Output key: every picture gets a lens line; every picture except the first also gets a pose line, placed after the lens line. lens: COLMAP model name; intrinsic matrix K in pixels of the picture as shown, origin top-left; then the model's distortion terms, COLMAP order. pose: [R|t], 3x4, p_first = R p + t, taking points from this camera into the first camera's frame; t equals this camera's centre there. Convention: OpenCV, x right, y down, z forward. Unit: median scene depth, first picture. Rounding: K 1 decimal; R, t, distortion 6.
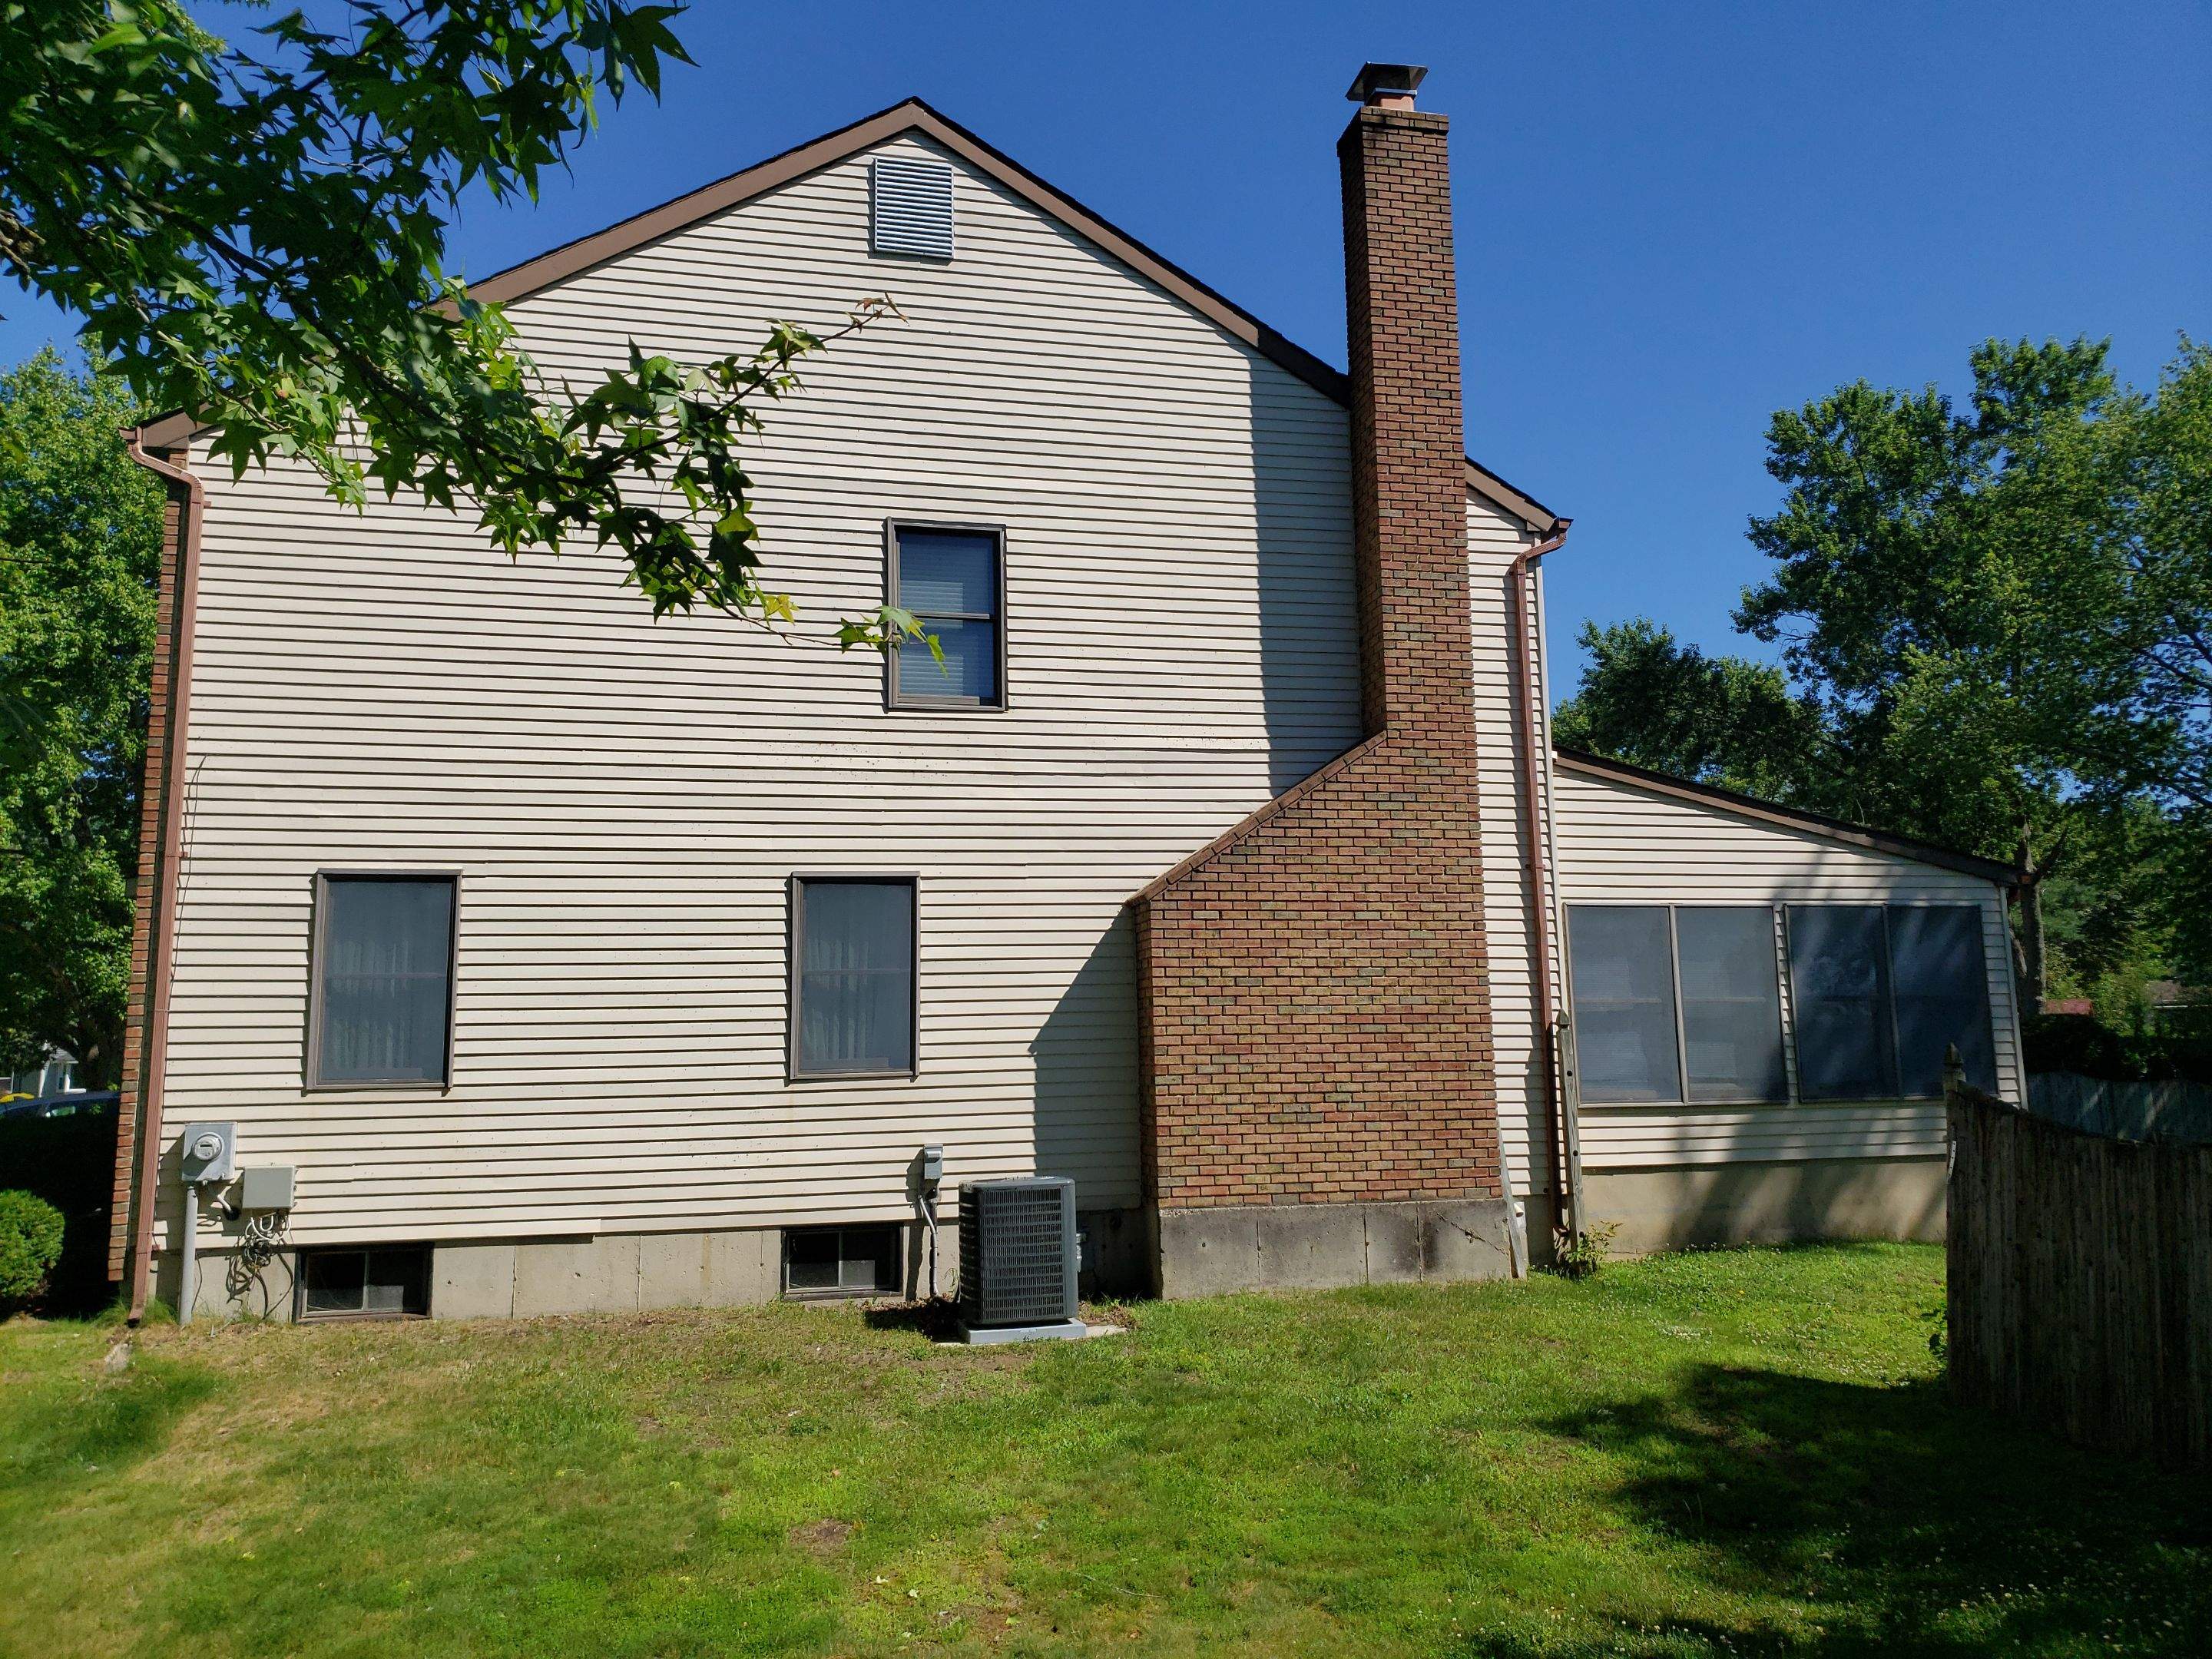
lens RADIAL K [[1656.7, 0, 1106.0], [0, 1656.7, 829.5], [0, 0, 1]] dist [0.128504, -0.277378]
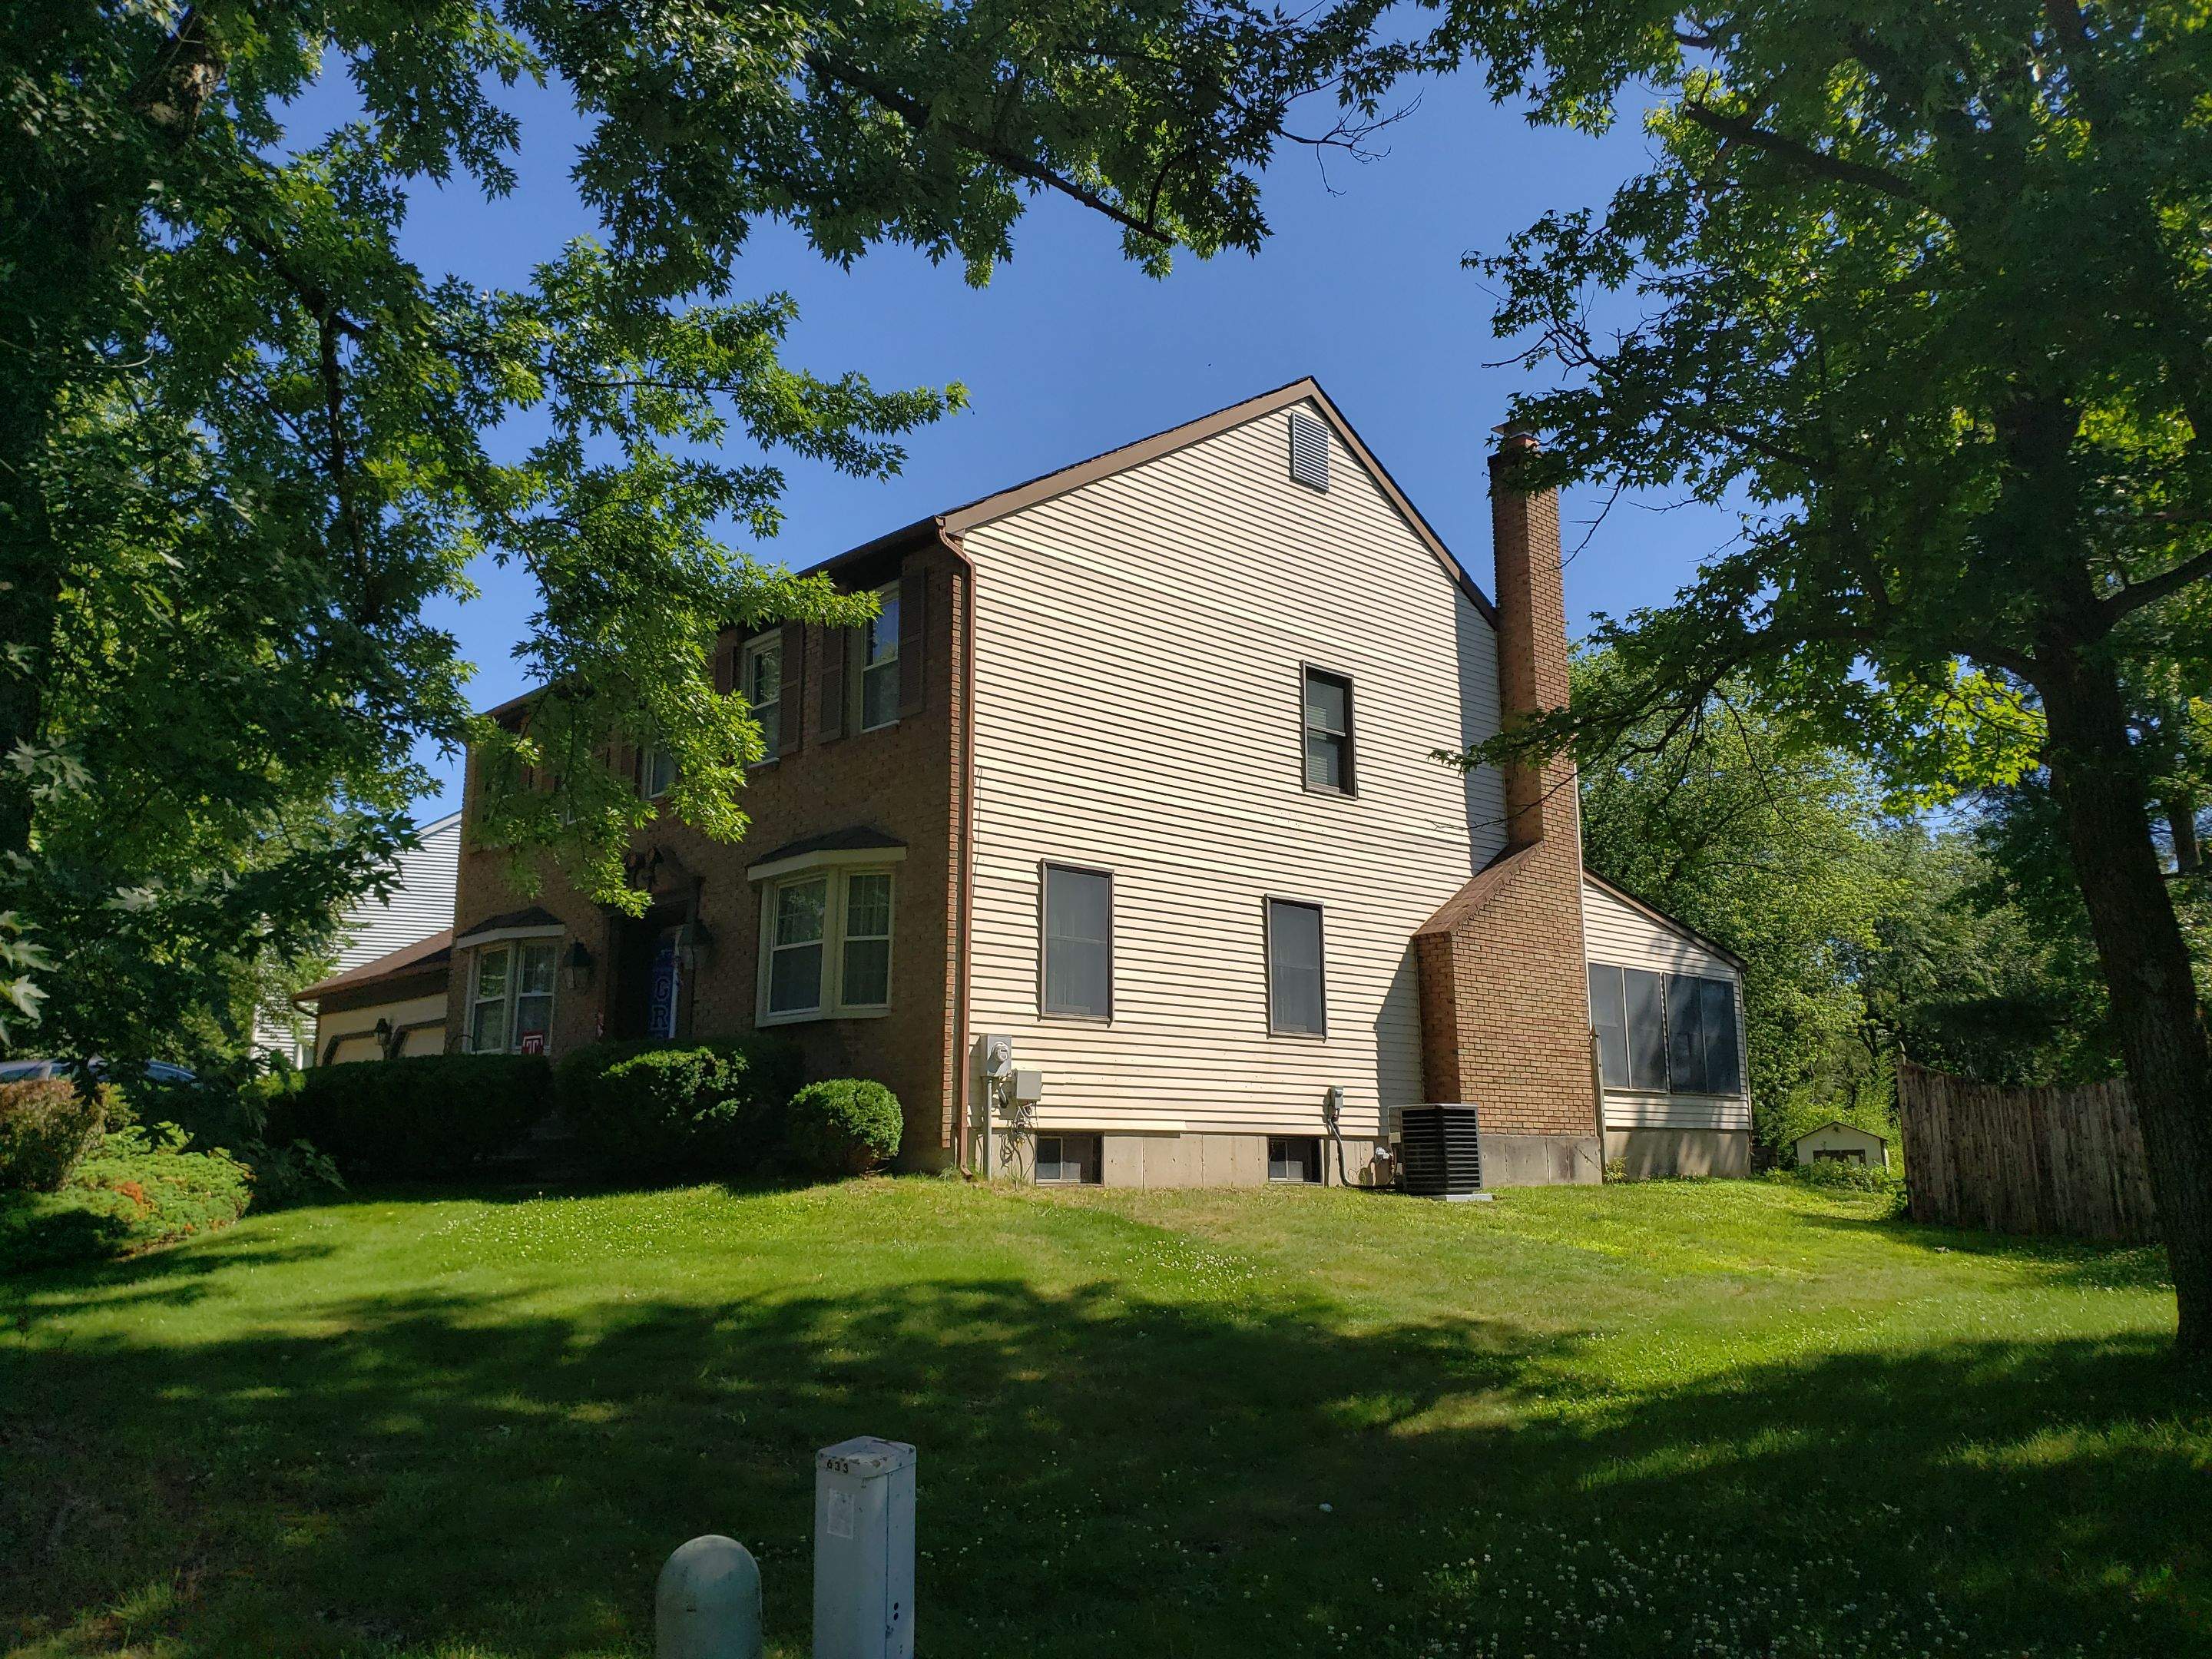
lens RADIAL K [[1656.7, 0, 1106.0], [0, 1656.7, 829.5], [0, 0, 1]] dist [0.128504, -0.277378]
pose [[0.873278, 0.118760, 0.472526, -1.017444], [-0.097848, 0.992828, -0.068696, 0.084200], [-0.477295, 0.013755, 0.878635, -0.215474]]
